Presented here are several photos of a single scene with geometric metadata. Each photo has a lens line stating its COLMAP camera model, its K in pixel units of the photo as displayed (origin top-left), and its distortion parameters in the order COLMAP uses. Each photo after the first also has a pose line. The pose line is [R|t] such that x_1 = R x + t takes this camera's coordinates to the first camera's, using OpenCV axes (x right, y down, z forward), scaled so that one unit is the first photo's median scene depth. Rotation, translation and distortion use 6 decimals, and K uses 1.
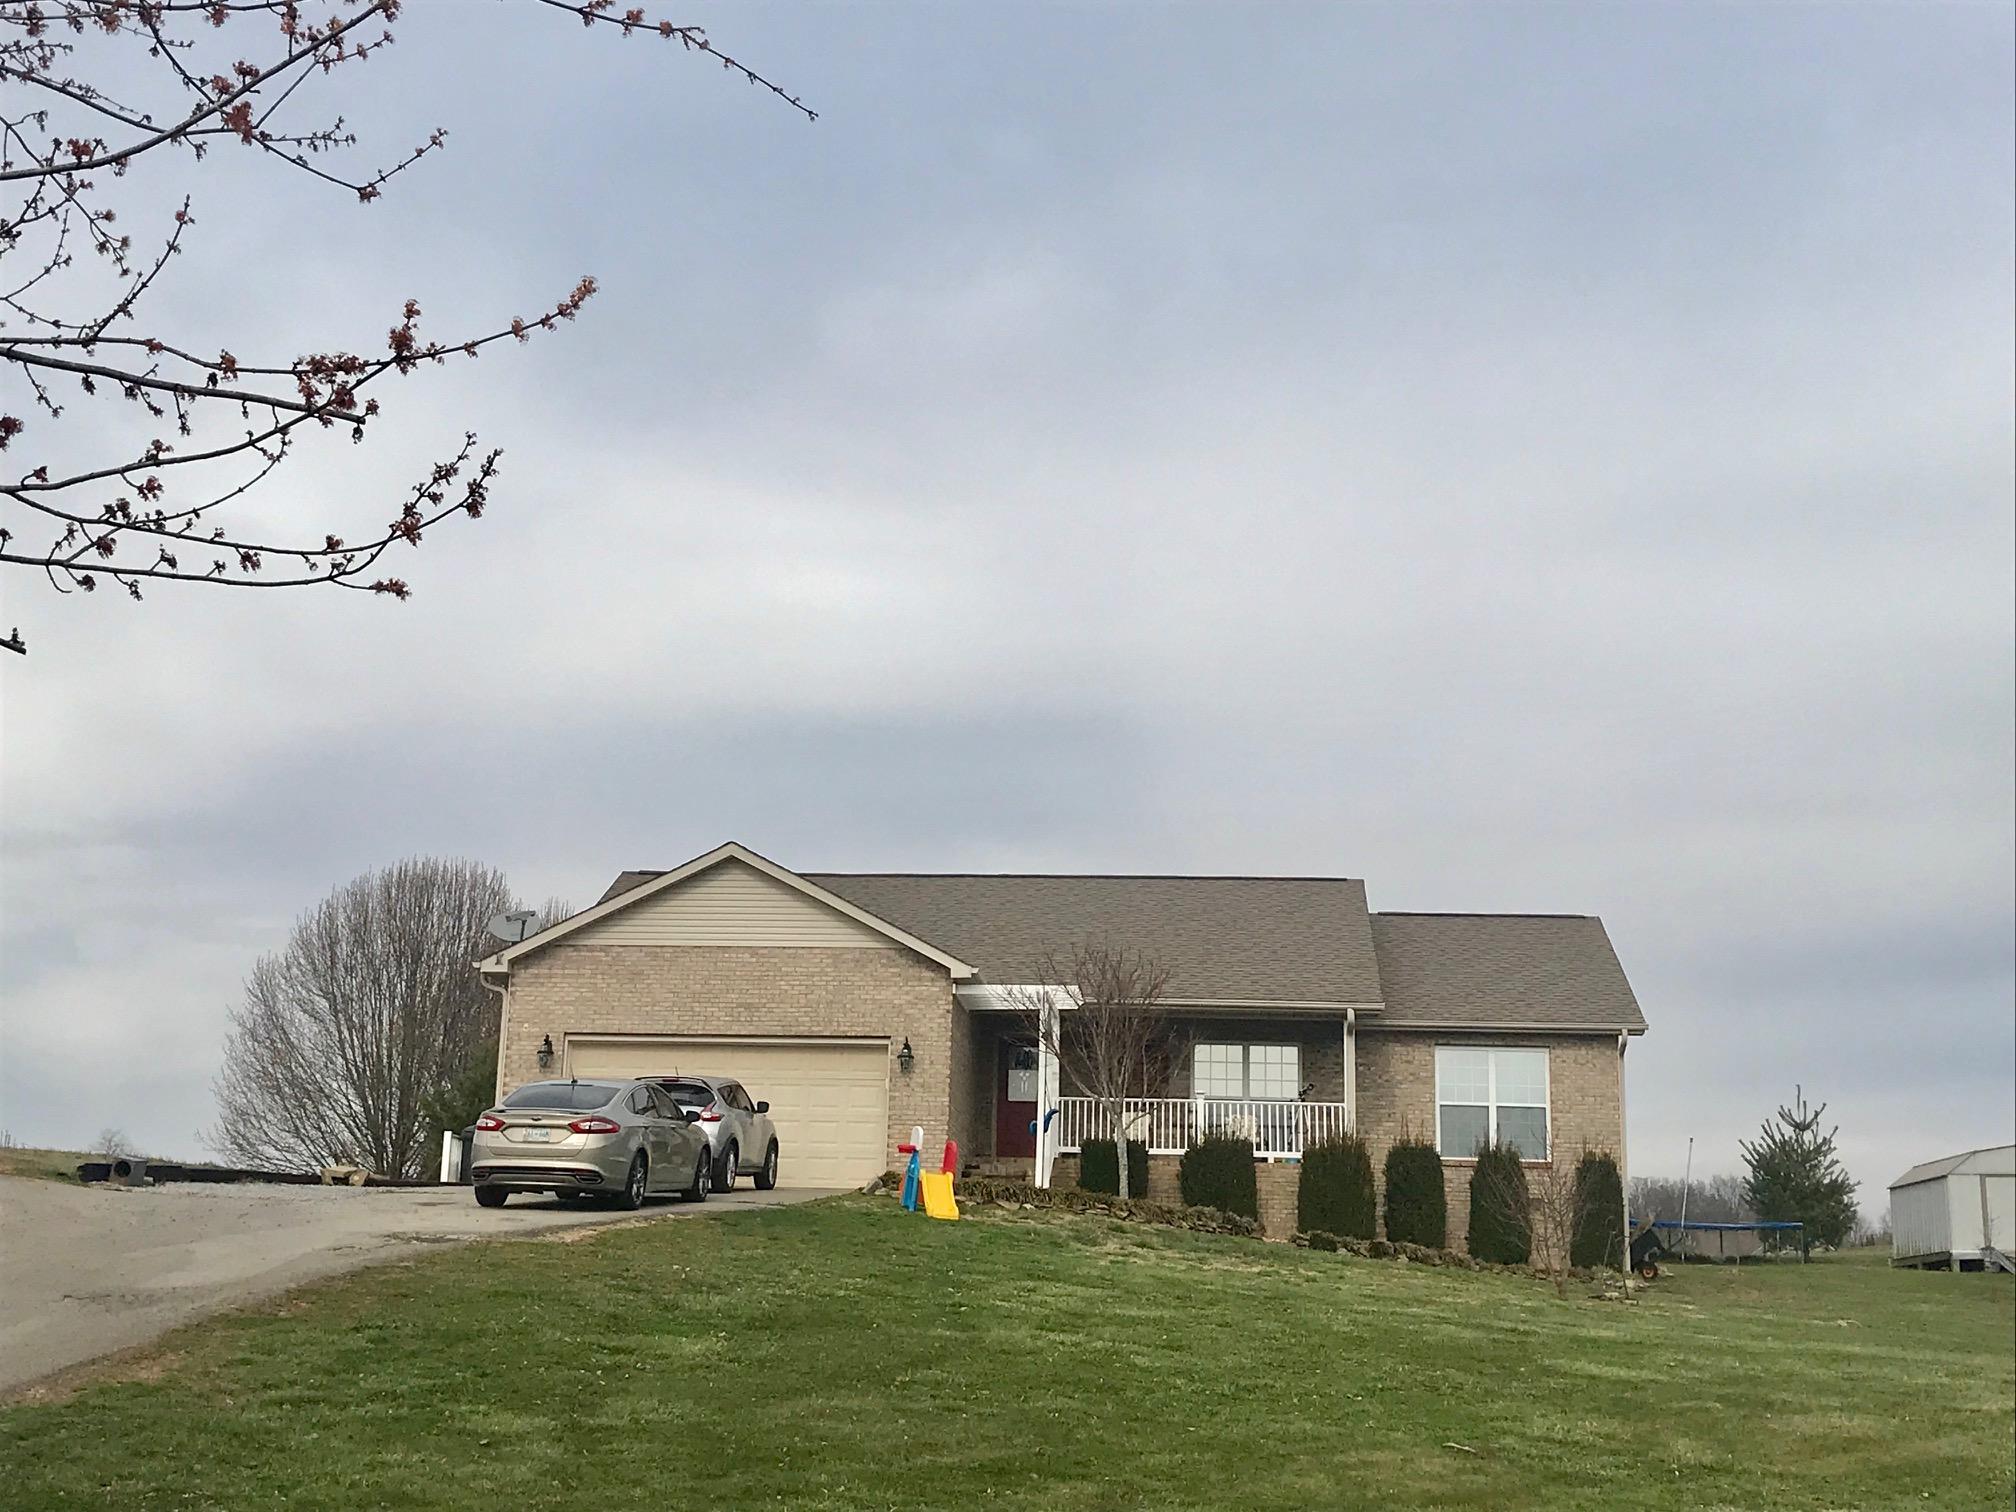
lens RADIAL K [[2810.2, 0, 1008.0], [0, 2810.2, 756.0], [0, 0, 1]] dist [0.161166, -0.548032]
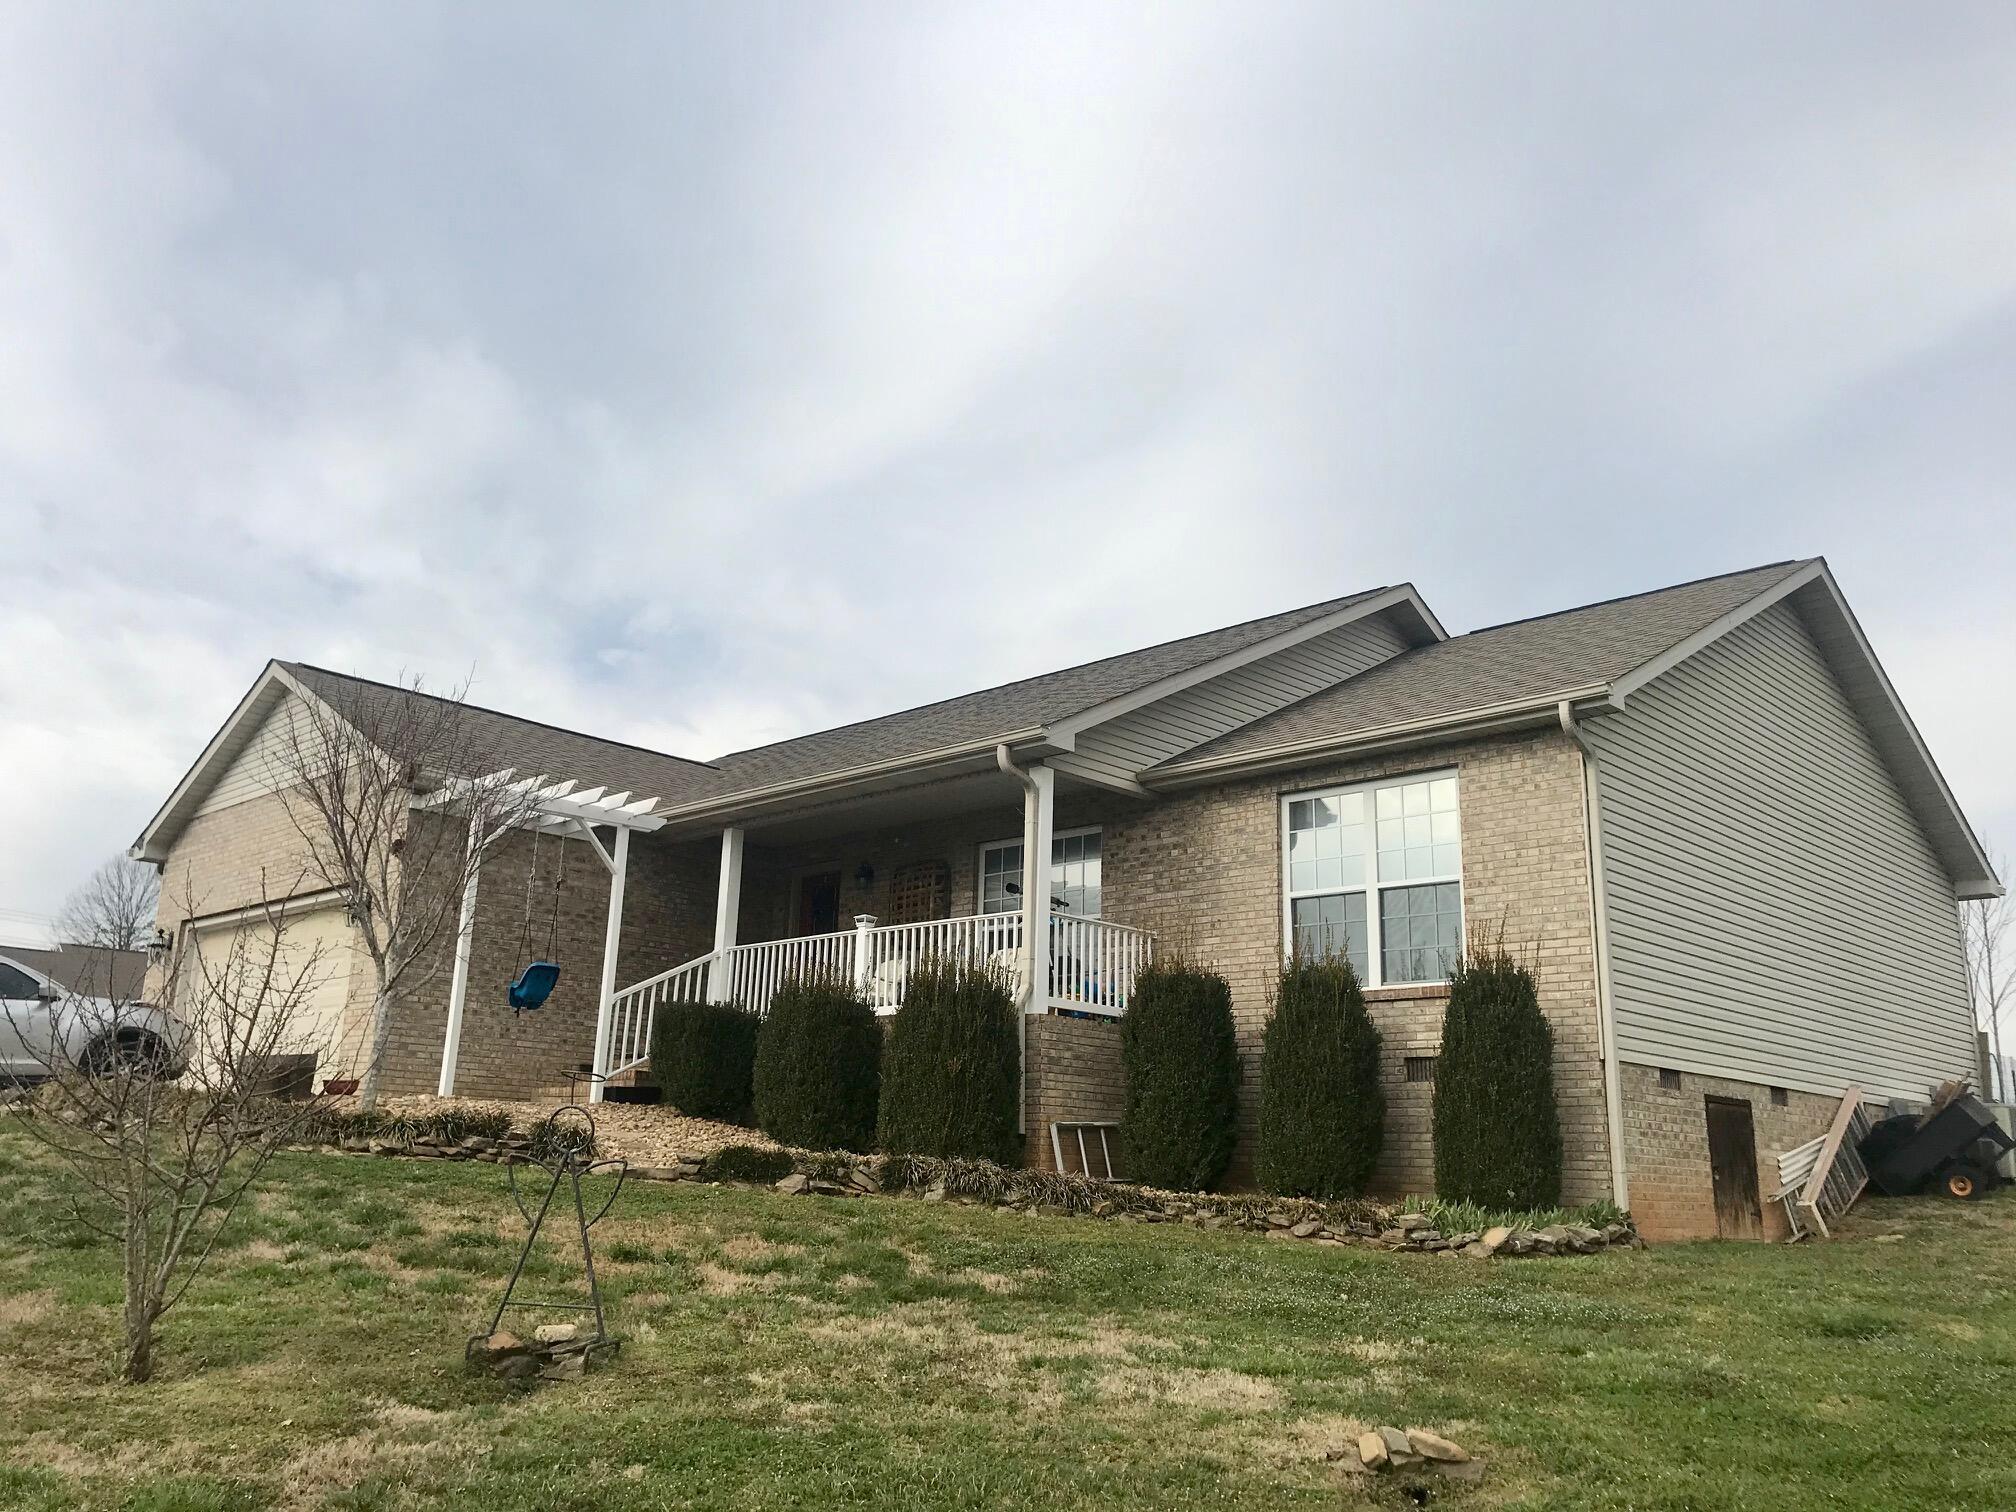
lens RADIAL K [[1666.2, 0, 983.0], [0, 1666.2, 752.4], [0, 0, 1]] dist [0.055755, -0.043741]
pose [[0.766067, -0.162950, -0.621762, 0.342572], [0.134734, 0.986550, -0.092549, 0.126604], [0.628481, -0.012874, 0.777719, 0.758677]]
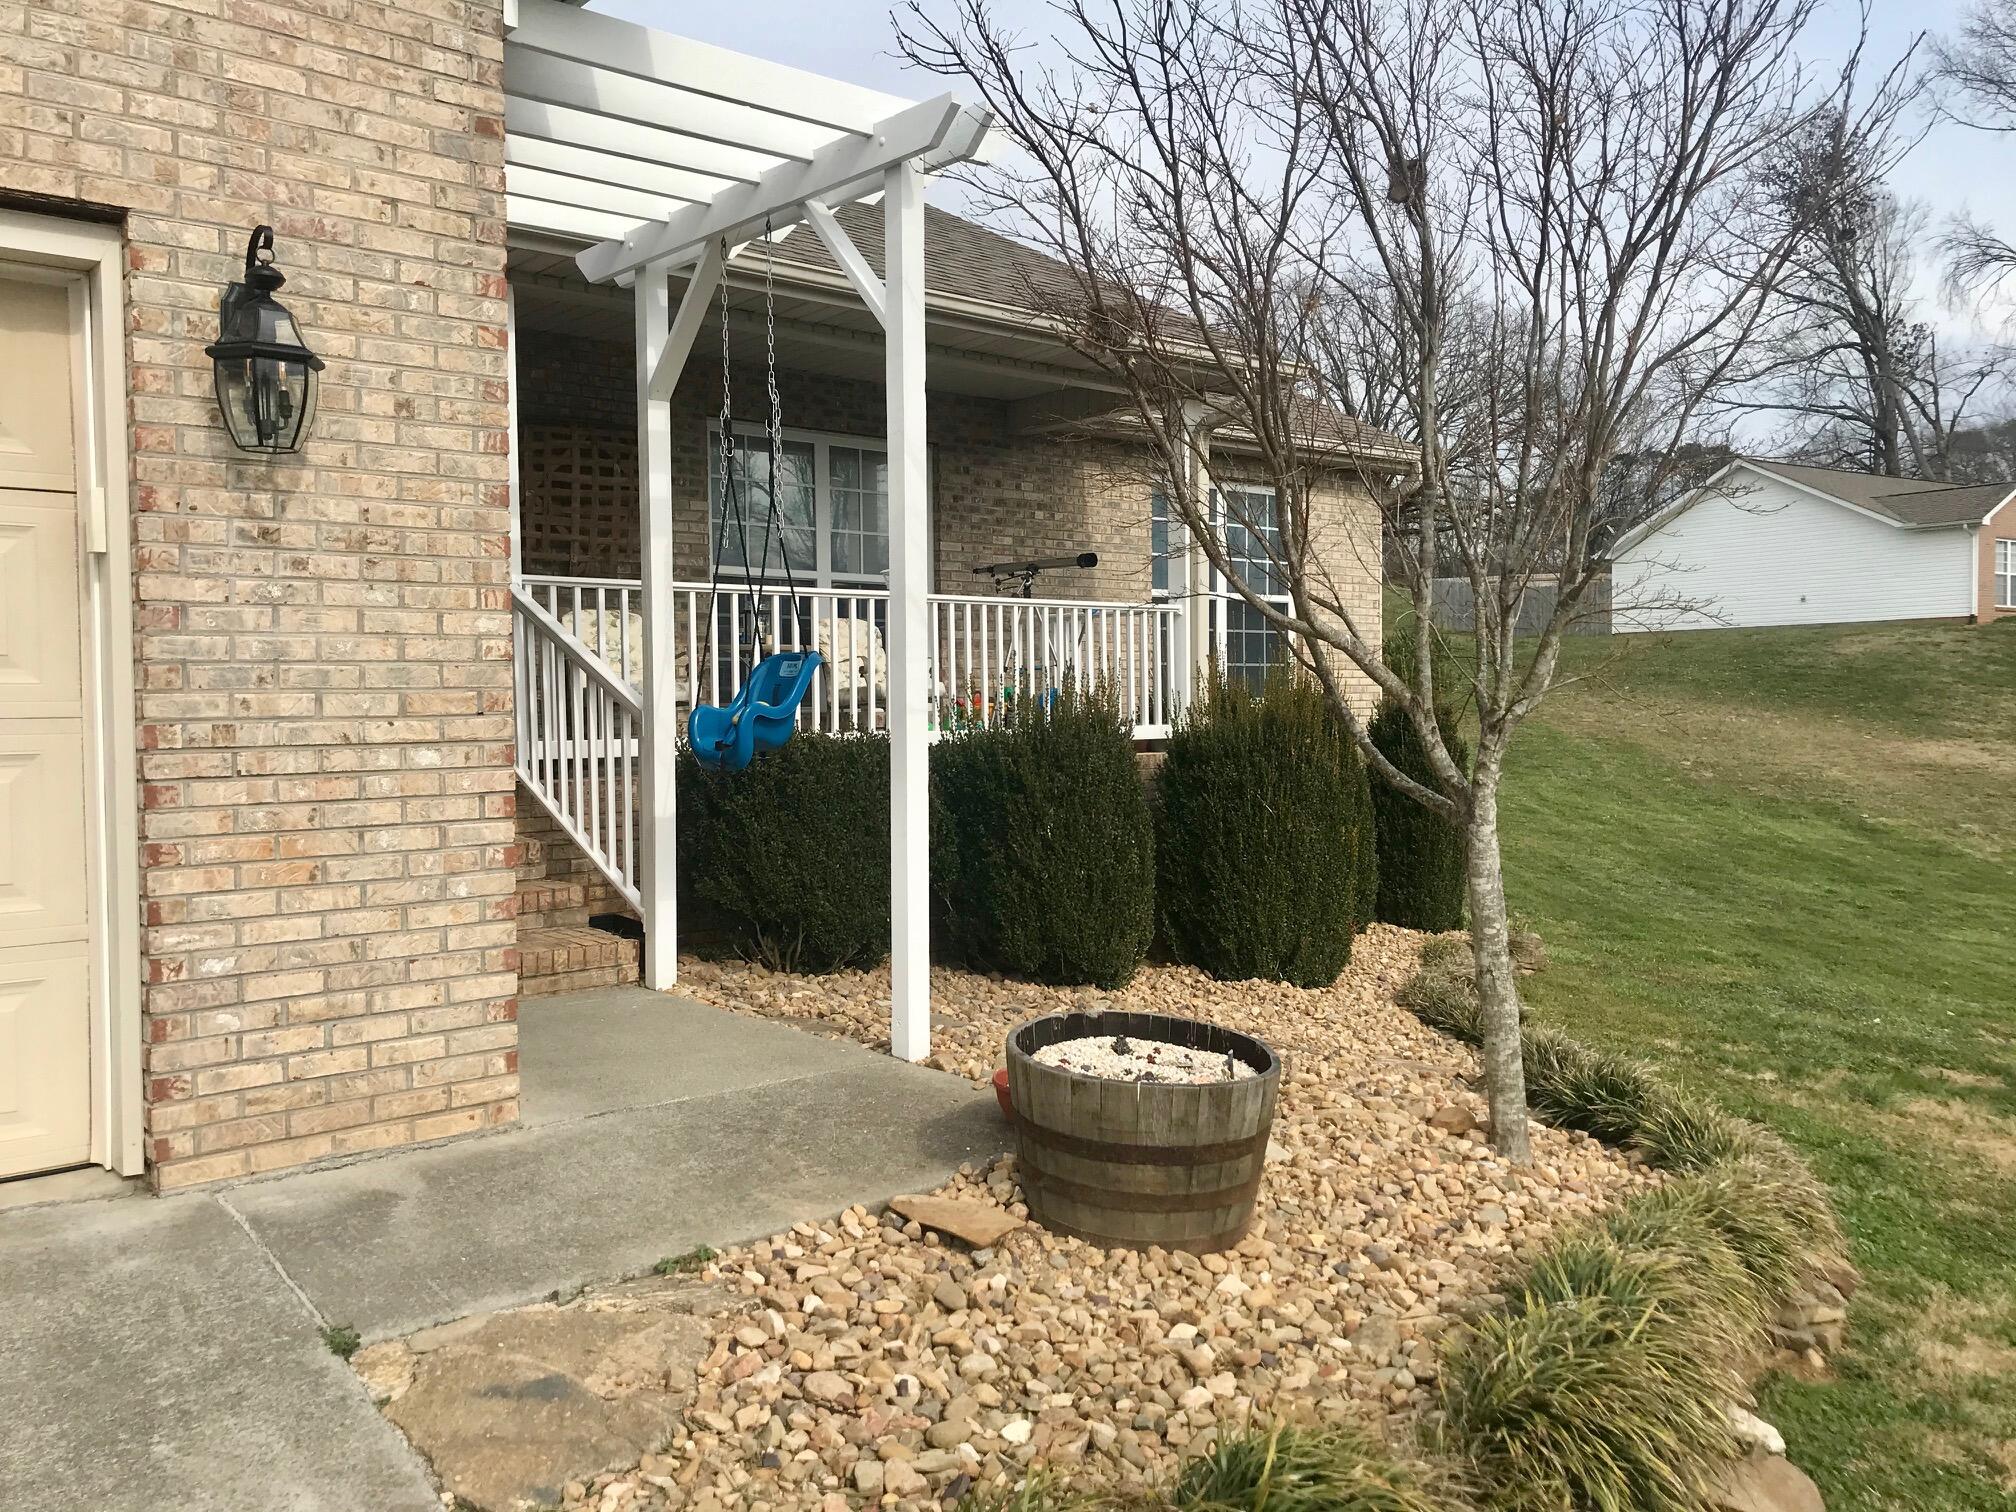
lens RADIAL K [[1628.4, 0, 984.0], [0, 1628.4, 758.0], [0, 0, 1]] dist [0.084210, -0.168629]
pose [[0.712141, -0.059187, 0.699537, -0.071711], [-0.127206, 0.969067, 0.211490, 0.102177], [-0.690416, -0.239596, 0.682583, 0.887702]]
